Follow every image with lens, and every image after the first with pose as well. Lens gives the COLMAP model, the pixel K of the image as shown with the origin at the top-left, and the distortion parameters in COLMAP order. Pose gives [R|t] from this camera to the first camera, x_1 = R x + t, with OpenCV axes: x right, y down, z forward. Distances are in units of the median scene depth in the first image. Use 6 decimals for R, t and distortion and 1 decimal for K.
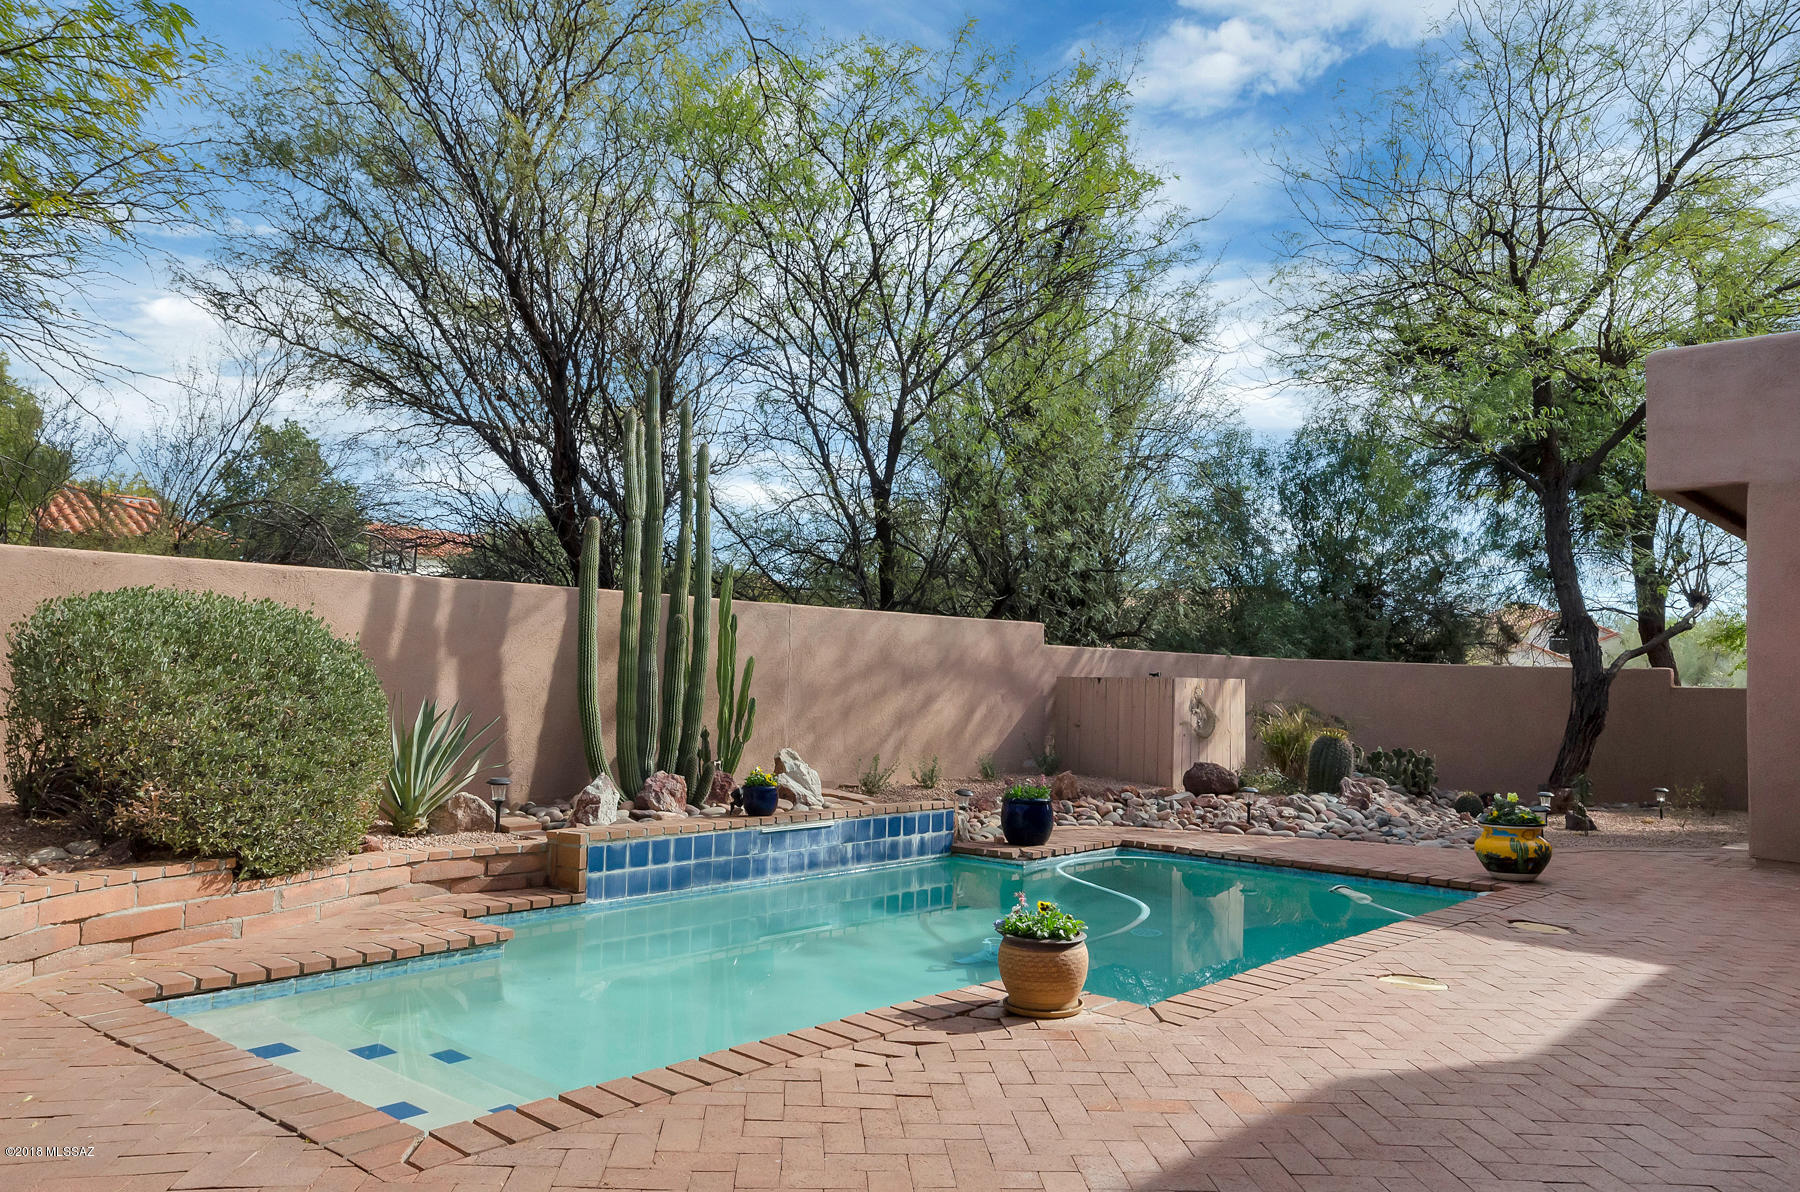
lens RADIAL K [[1305.9, 0, 903.0], [0, 1305.9, 601.7], [0, 0, 1]] dist [0.047744, 0.001516]
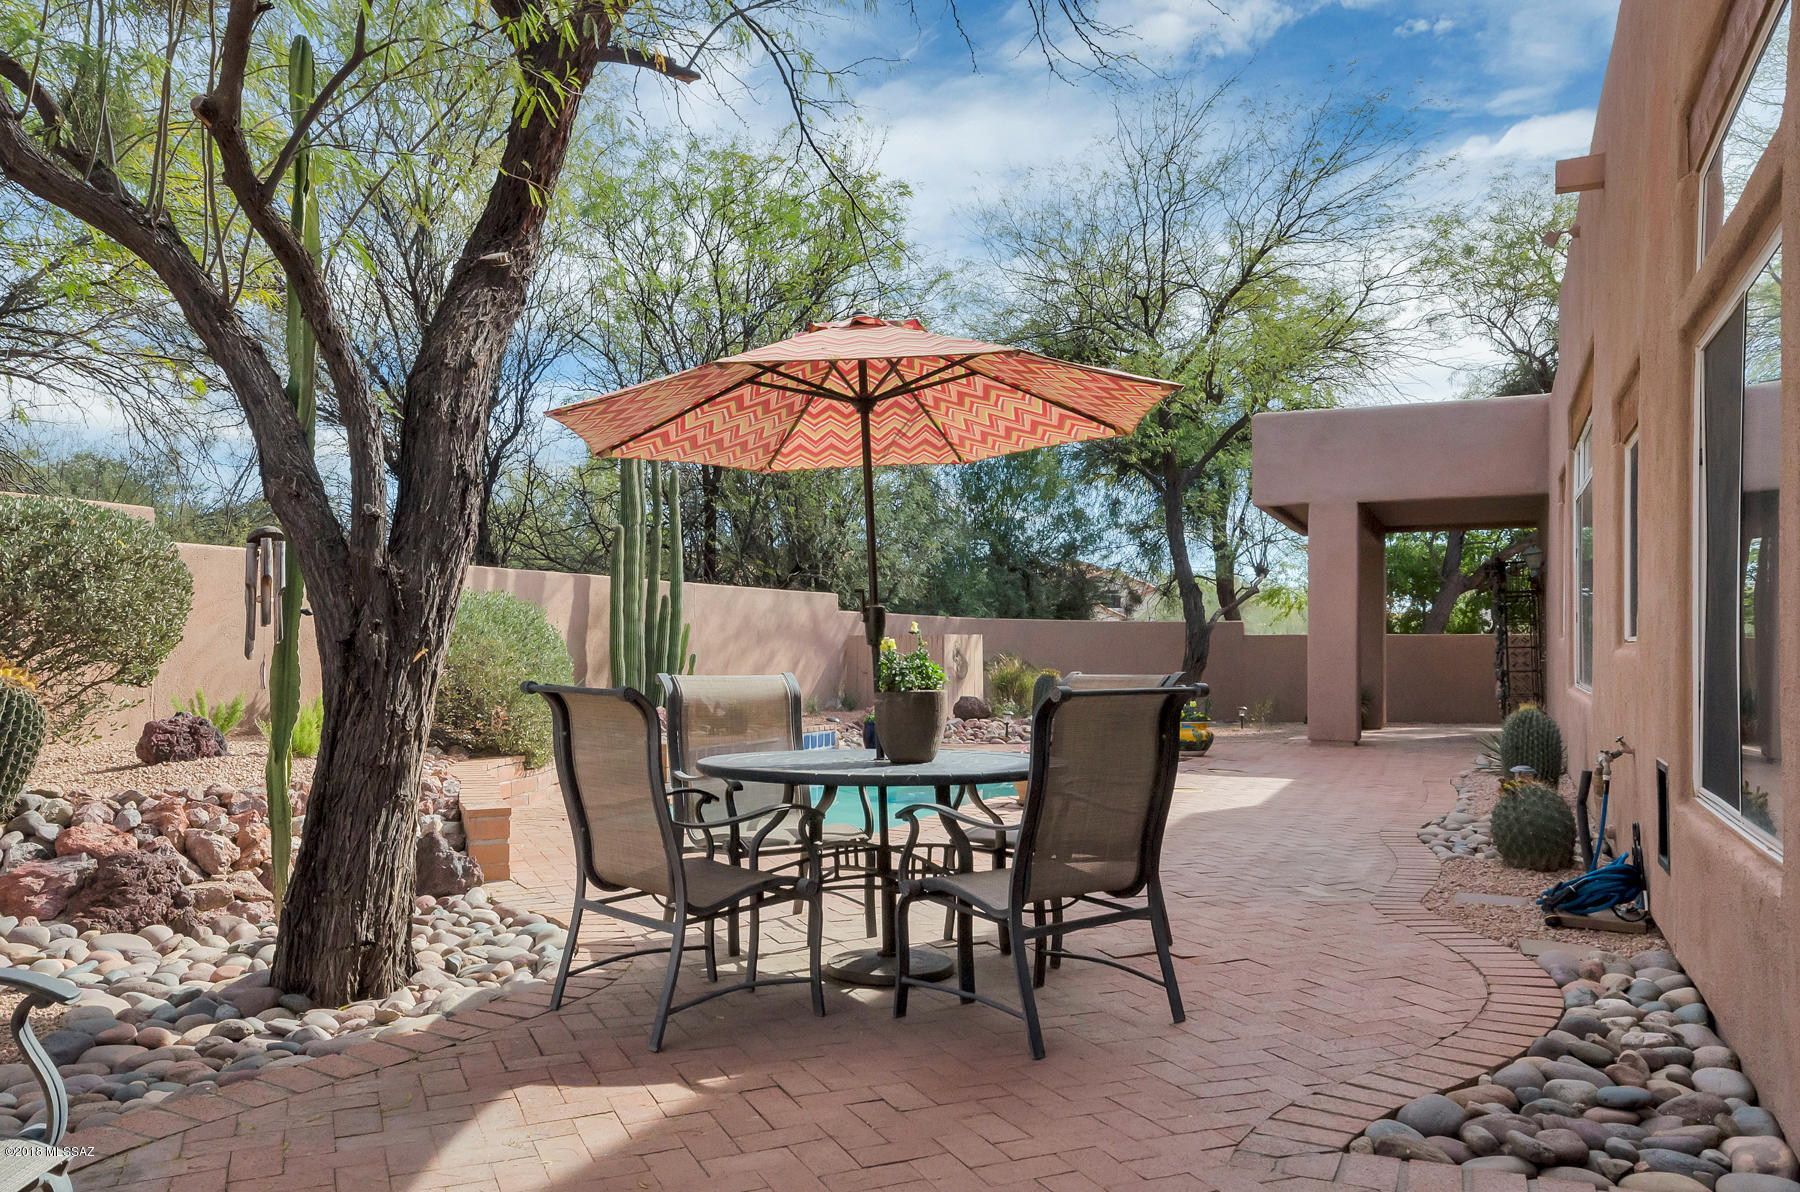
lens RADIAL K [[1434.3, 0, 898.2], [0, 1434.3, 601.3], [0, 0, 1]] dist [-0.004681, -0.000339]
pose [[0.947680, -0.010180, 0.319060, -0.242381], [0.000033, 0.999495, 0.031792, -0.018182], [-0.319222, -0.030118, 0.947201, -0.297950]]
